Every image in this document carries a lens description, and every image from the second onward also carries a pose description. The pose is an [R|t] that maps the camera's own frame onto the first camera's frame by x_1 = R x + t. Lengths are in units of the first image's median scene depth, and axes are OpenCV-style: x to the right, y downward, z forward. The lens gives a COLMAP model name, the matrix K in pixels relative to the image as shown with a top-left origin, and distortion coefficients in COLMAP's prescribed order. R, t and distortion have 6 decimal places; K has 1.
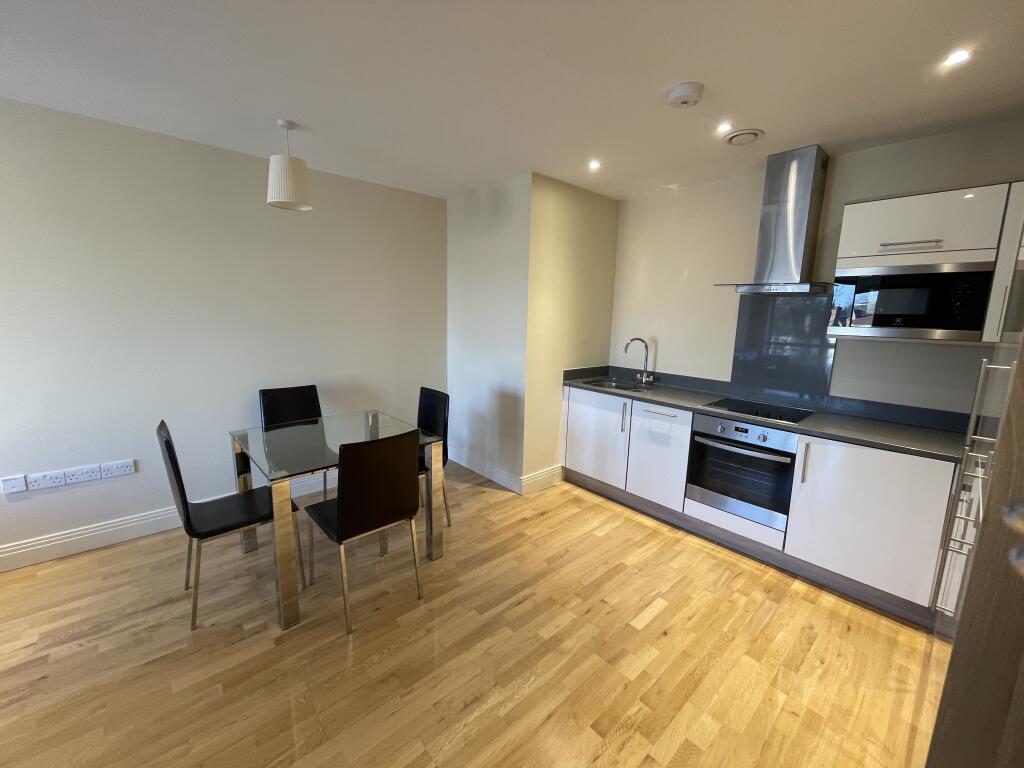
lens RADIAL K [[413.2, 0, 511.5], [0, 413.2, 381.9], [0, 0, 1]] dist [-0.002422, 0.000740]
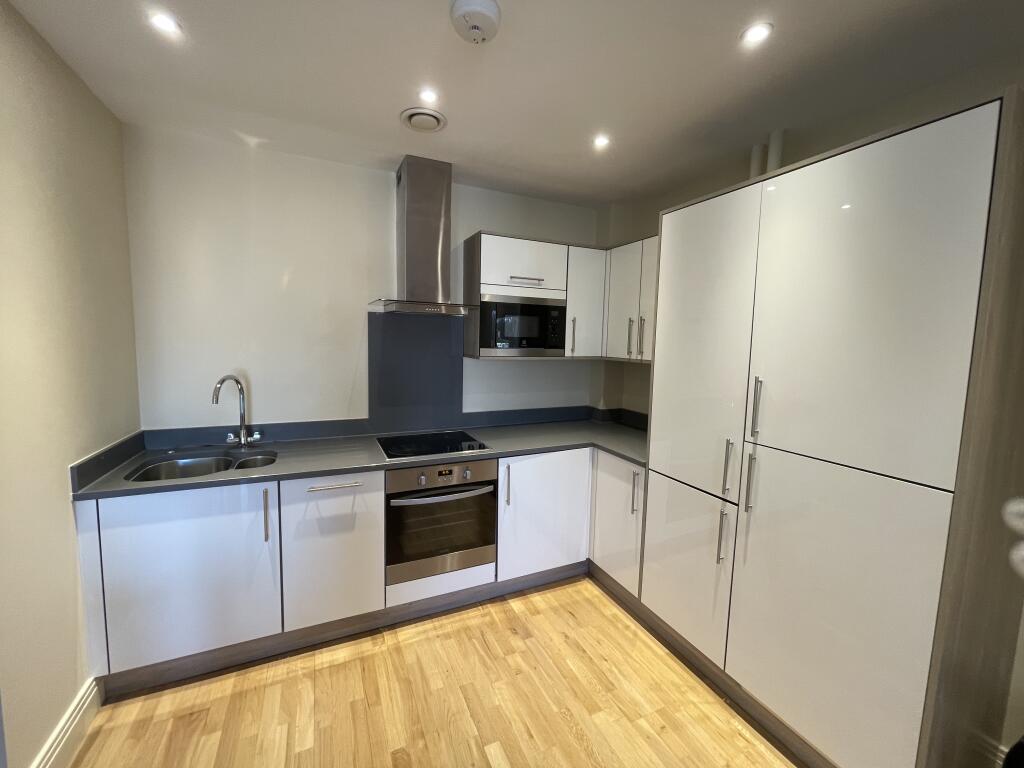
lens RADIAL K [[413.2, 0, 511.3], [0, 413.2, 380.0], [0, 0, 1]] dist [-0.002422, 0.000740]
pose [[0.291715, -0.111553, 0.949978, -0.177274], [0.145332, 0.986814, 0.071251, -0.105294], [-0.945400, 0.117278, 0.304081, 0.547687]]
